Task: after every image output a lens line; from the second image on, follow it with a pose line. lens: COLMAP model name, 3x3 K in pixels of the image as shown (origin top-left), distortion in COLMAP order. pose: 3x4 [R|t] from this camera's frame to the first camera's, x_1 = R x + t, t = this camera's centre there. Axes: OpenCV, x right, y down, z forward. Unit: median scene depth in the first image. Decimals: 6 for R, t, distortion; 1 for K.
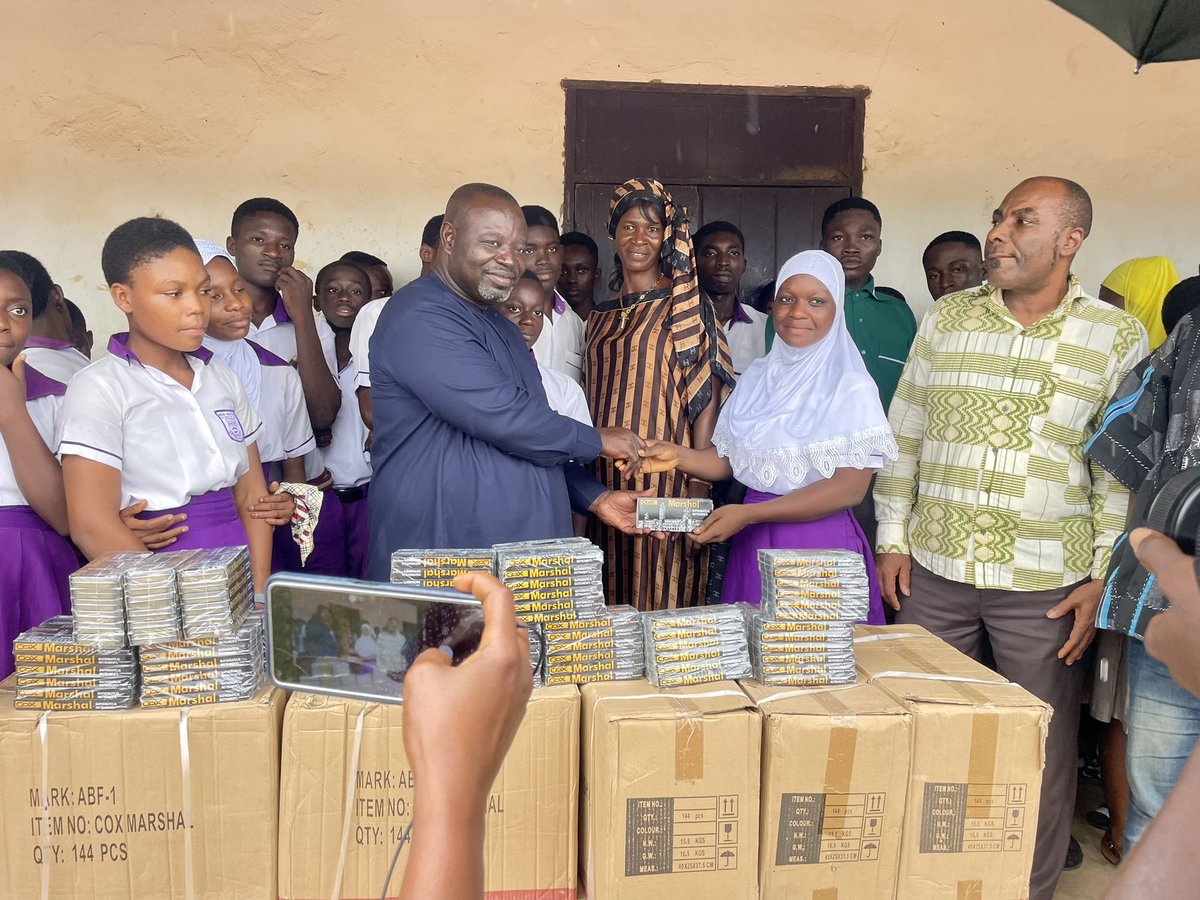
lens RADIAL K [[906.7, 0, 598.4], [0, 906.7, 432.6], [0, 0, 1]] dist [0.101683, -0.127002]
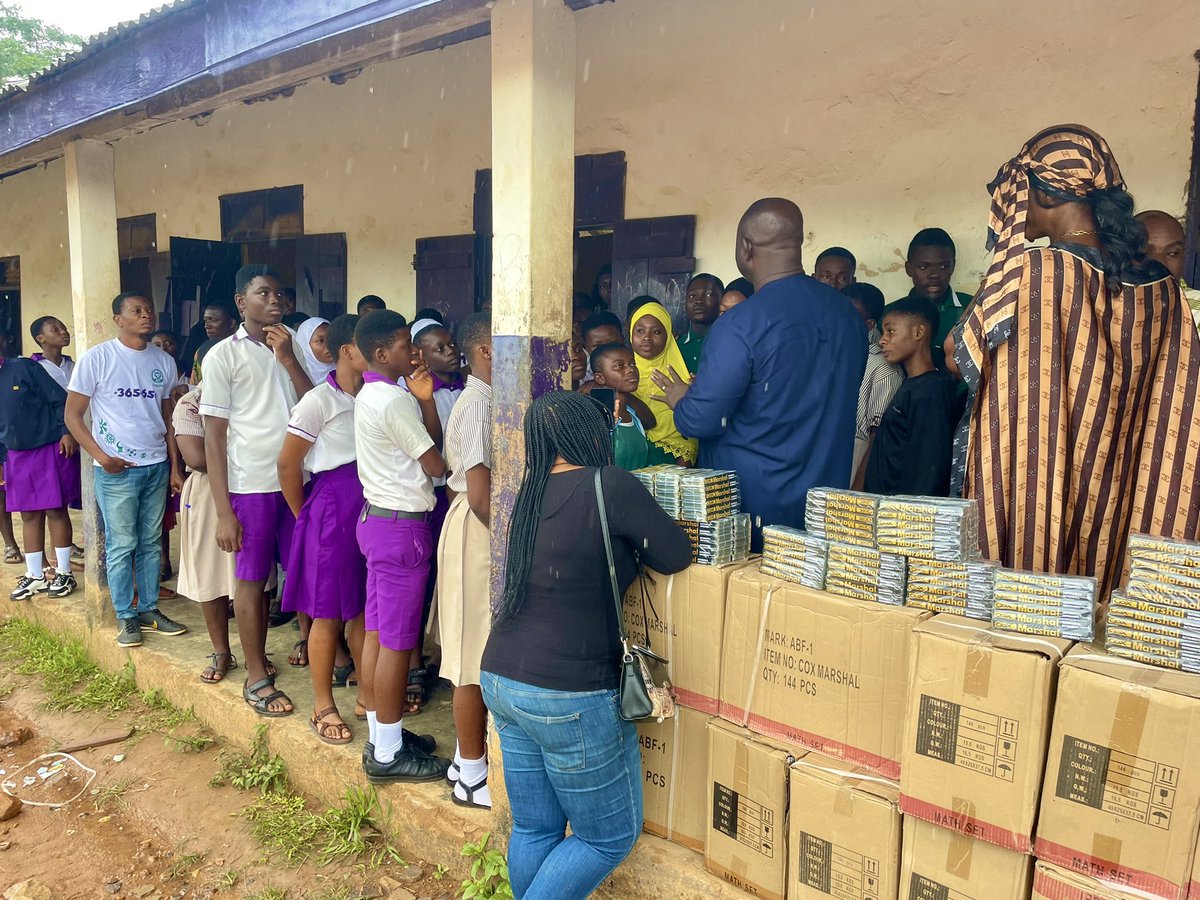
lens RADIAL K [[906.7, 0, 598.4], [0, 906.7, 432.6], [0, 0, 1]] dist [0.101683, -0.127002]
pose [[0.687159, 0.079804, -0.722111, 0.546587], [-0.069177, 0.996620, 0.044313, 0.011693], [0.723207, 0.019504, 0.690356, -0.185522]]
